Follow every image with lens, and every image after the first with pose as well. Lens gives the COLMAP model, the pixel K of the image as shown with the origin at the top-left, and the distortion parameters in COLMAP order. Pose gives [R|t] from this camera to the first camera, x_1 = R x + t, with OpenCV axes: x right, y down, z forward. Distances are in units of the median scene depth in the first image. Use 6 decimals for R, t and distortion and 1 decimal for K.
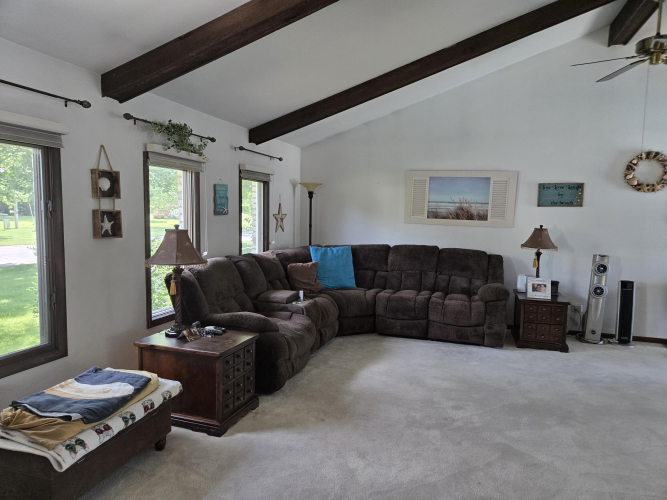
lens RADIAL K [[444.4, 0, 335.1], [0, 444.4, 251.2], [0, 0, 1]] dist [0.072297, -0.056274]
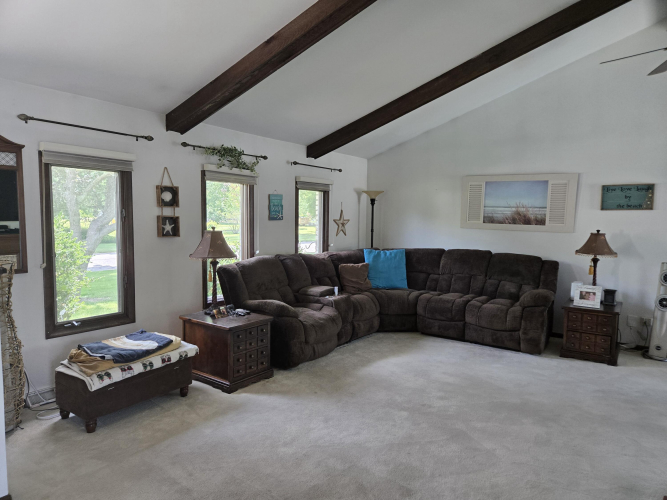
lens RADIAL K [[444.4, 0, 335.1], [0, 444.4, 251.2], [0, 0, 1]] dist [0.072297, -0.056274]
pose [[0.953376, 0.017100, -0.301300, 0.269590], [-0.022193, 0.999663, -0.013488, 0.014519], [0.300968, 0.019546, 0.953434, -0.080632]]
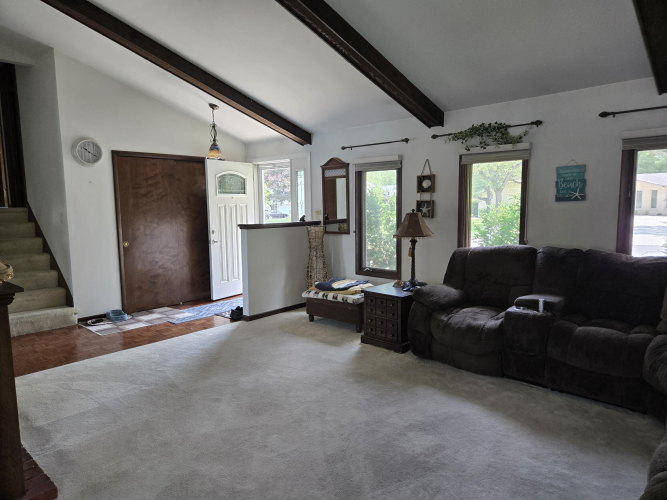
lens RADIAL K [[444.4, 0, 335.1], [0, 444.4, 251.2], [0, 0, 1]] dist [0.072297, -0.056274]
pose [[-0.409084, 0.082183, -0.908789, 0.794609], [-0.076732, 0.989310, 0.124004, -0.062641], [0.909265, 0.120461, -0.398405, 1.012731]]
